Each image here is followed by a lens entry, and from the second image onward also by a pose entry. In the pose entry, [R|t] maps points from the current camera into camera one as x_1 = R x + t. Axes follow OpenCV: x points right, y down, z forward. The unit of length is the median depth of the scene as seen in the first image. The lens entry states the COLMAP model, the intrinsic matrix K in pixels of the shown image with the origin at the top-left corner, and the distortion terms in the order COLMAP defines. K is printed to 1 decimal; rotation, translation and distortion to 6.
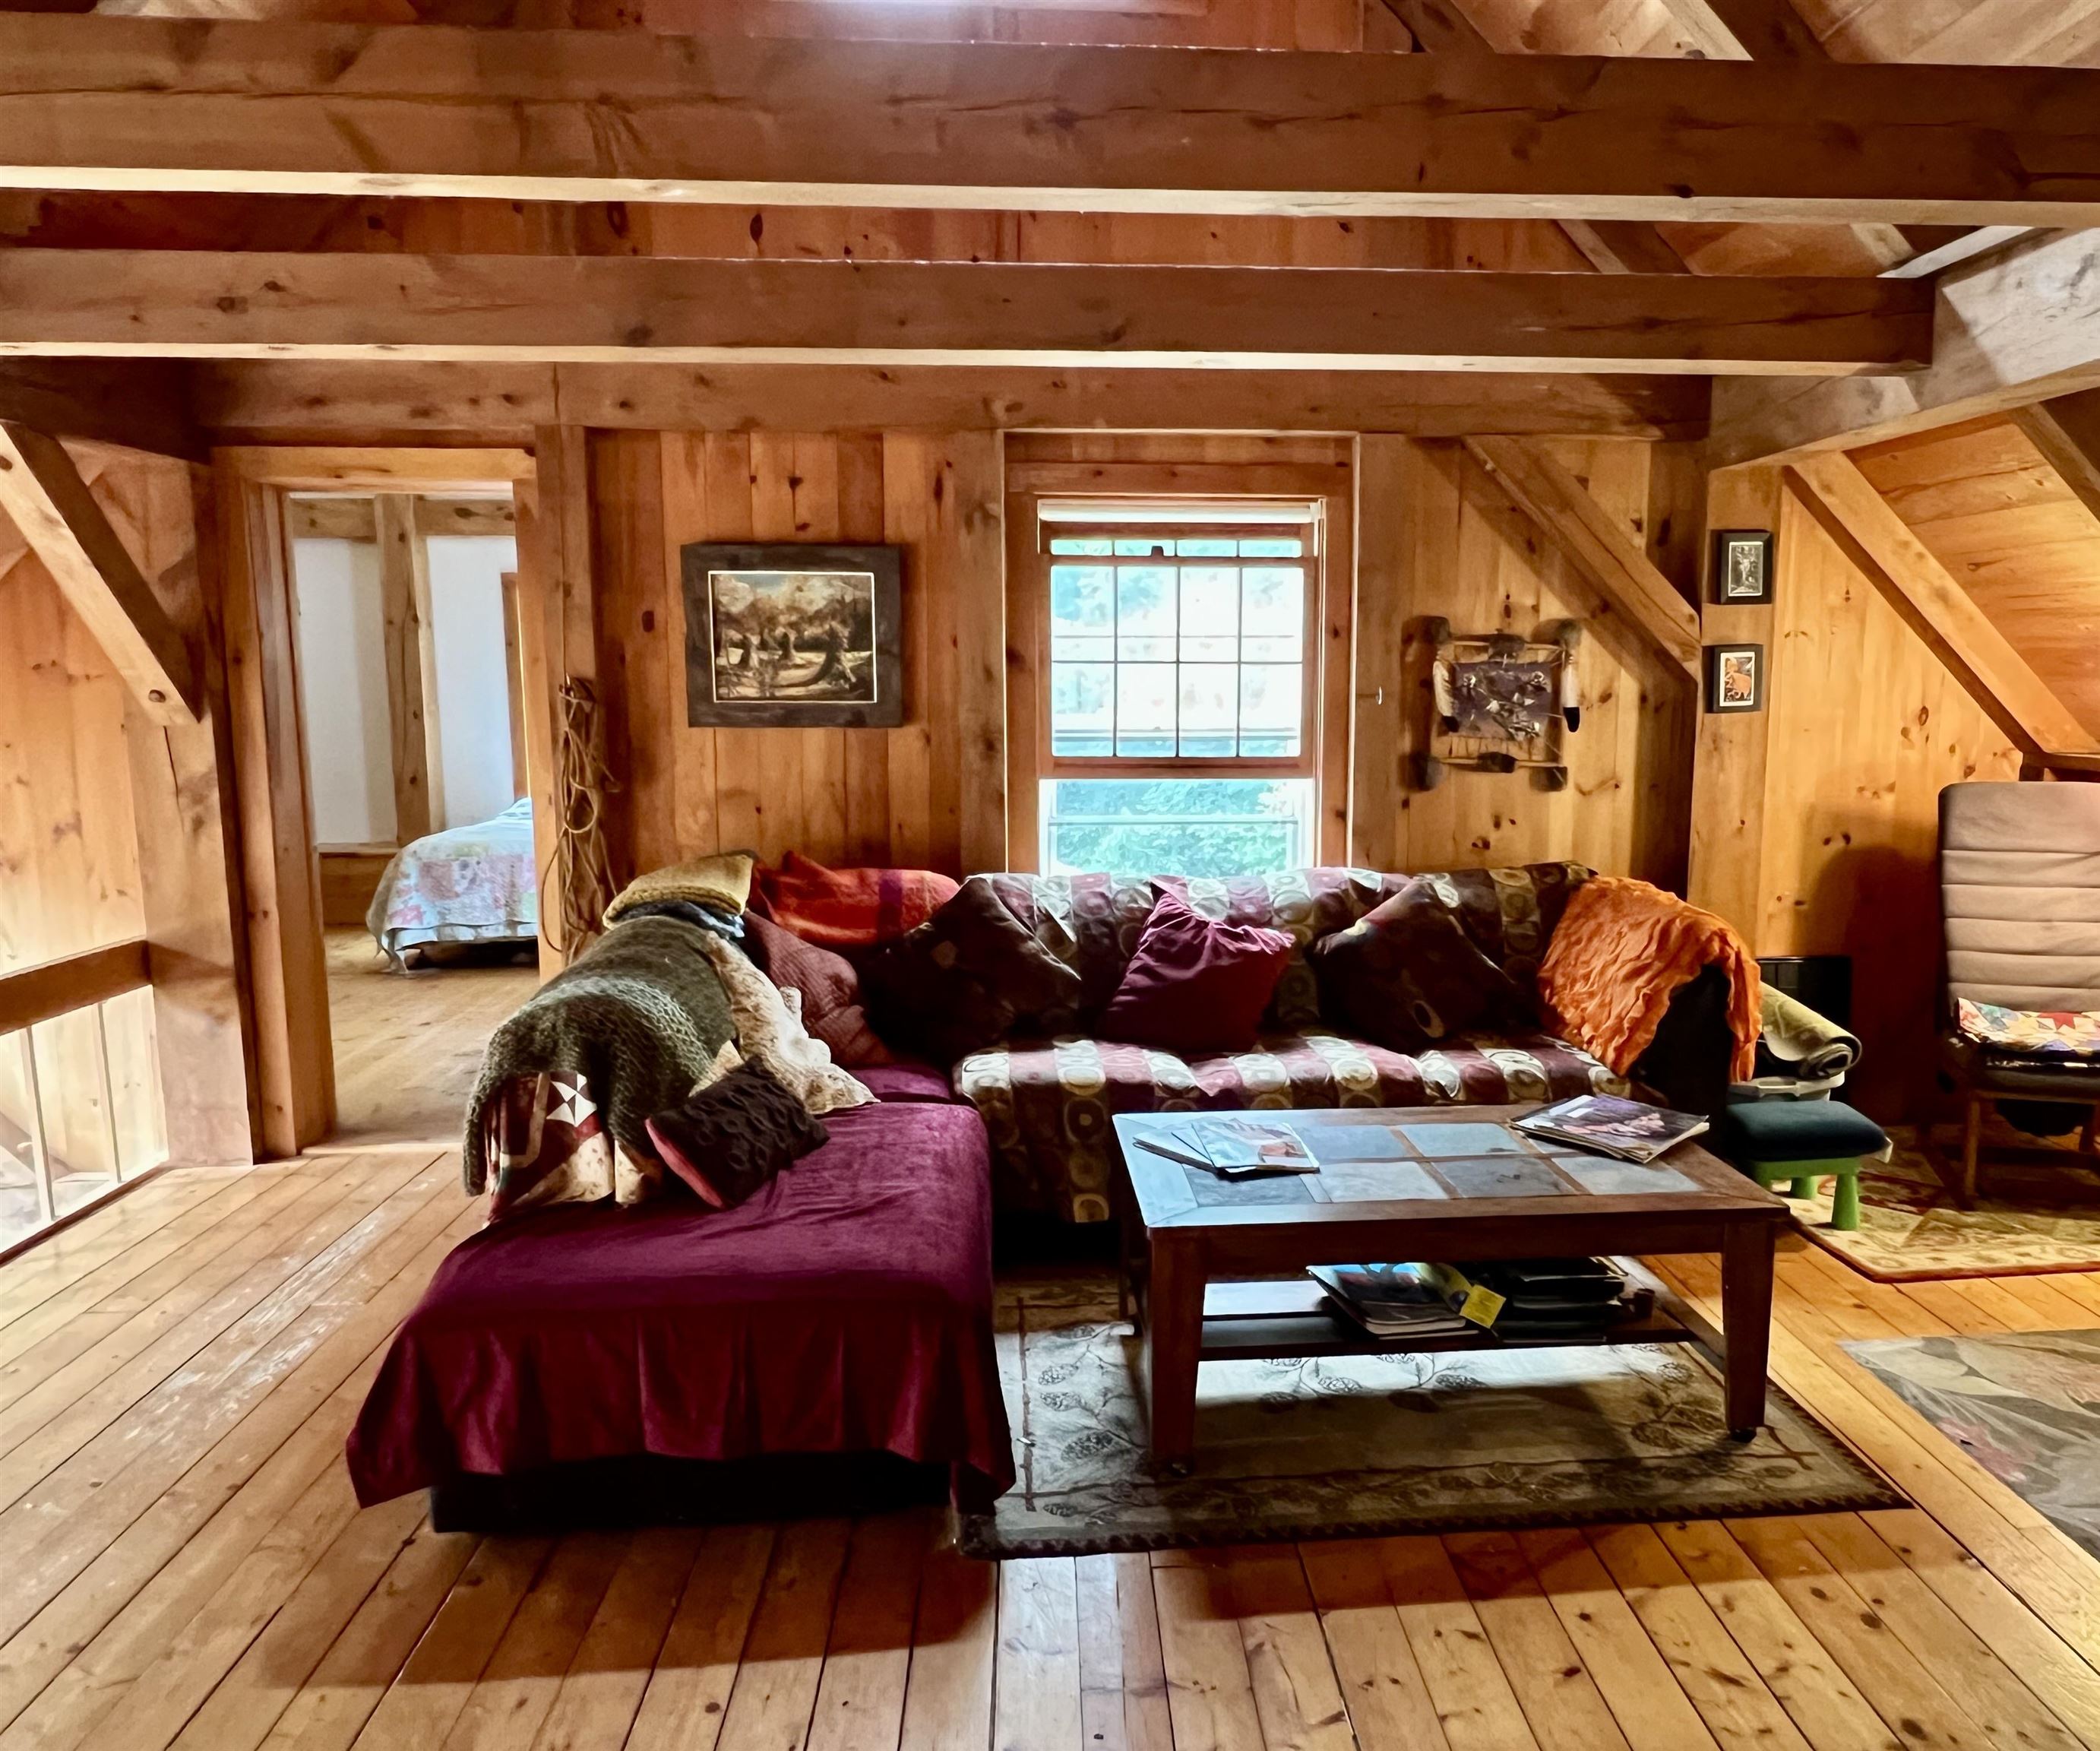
lens RADIAL K [[1502.1, 0, 1151.3], [0, 1502.1, 901.3], [0, 0, 1]] dist [-0.001258, -0.002527]
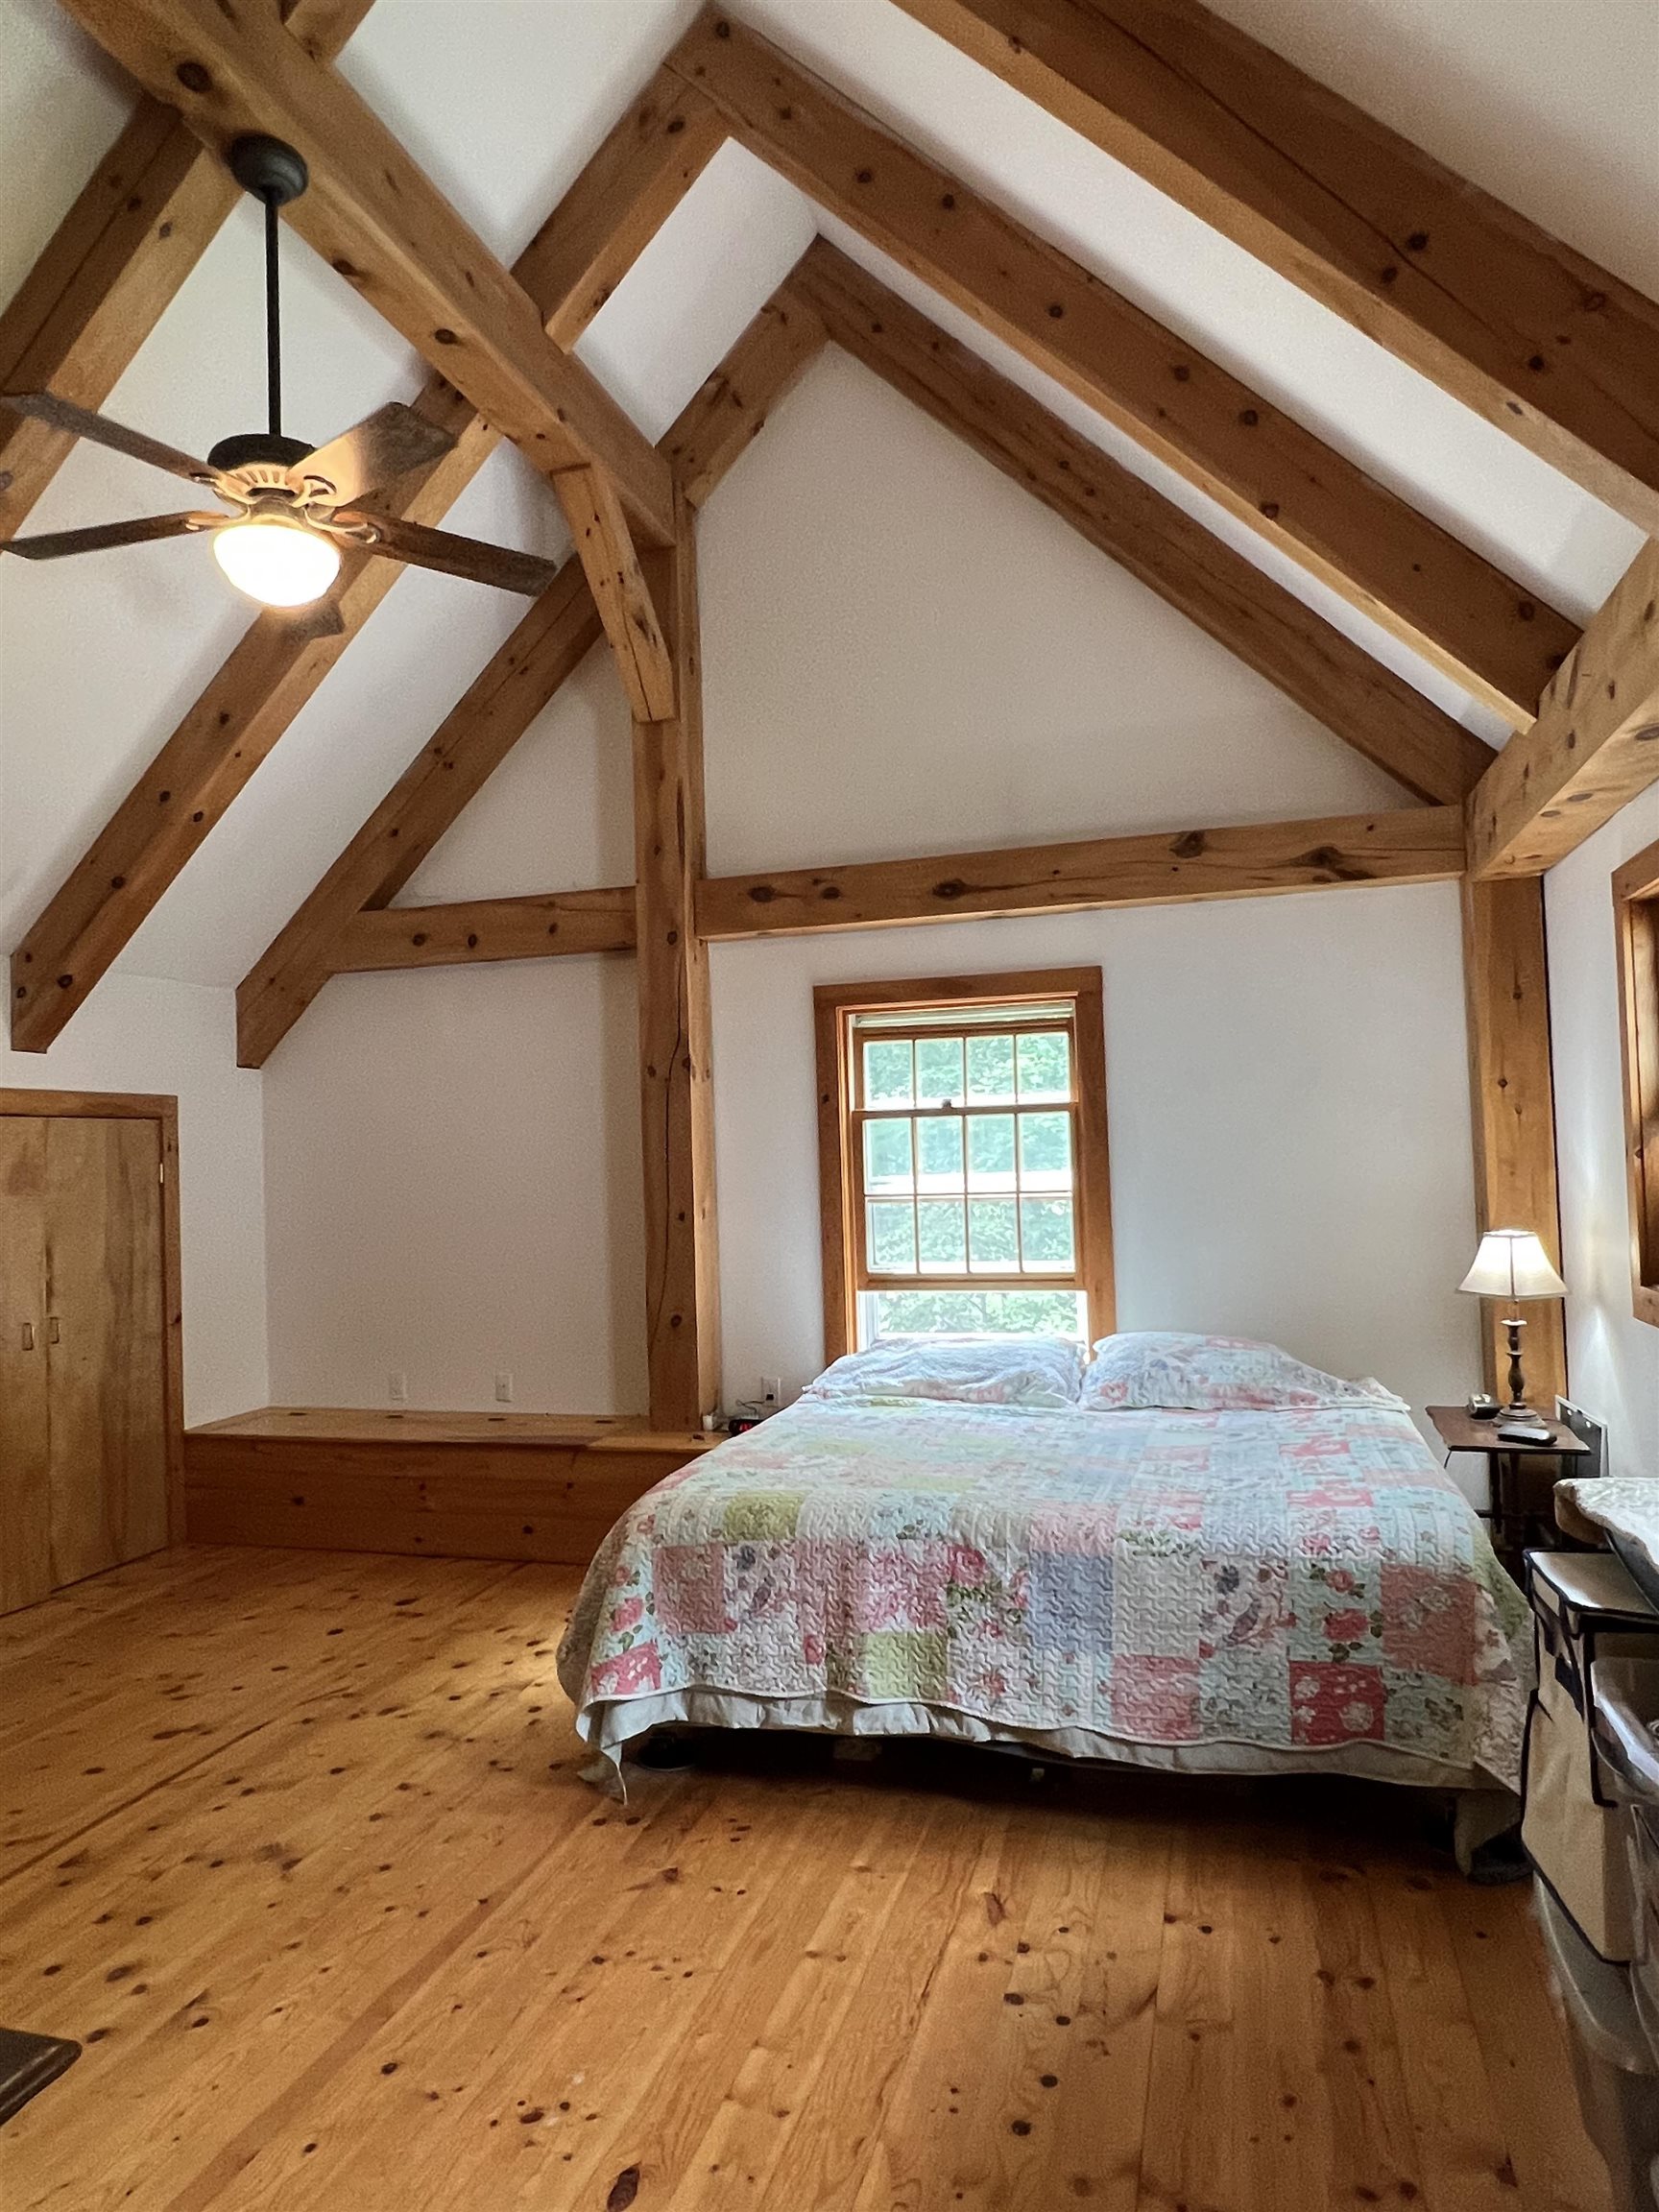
lens RADIAL K [[1361.5, 0, 830.8], [0, 1361.5, 1108.3], [0, 0, 1]] dist [0.001358, 0.000031]
pose [[0.933293, -0.043624, -0.356456, -0.278440], [-0.020192, 0.984649, -0.173372, -0.087095], [0.358548, 0.169005, 0.918086, 0.602623]]
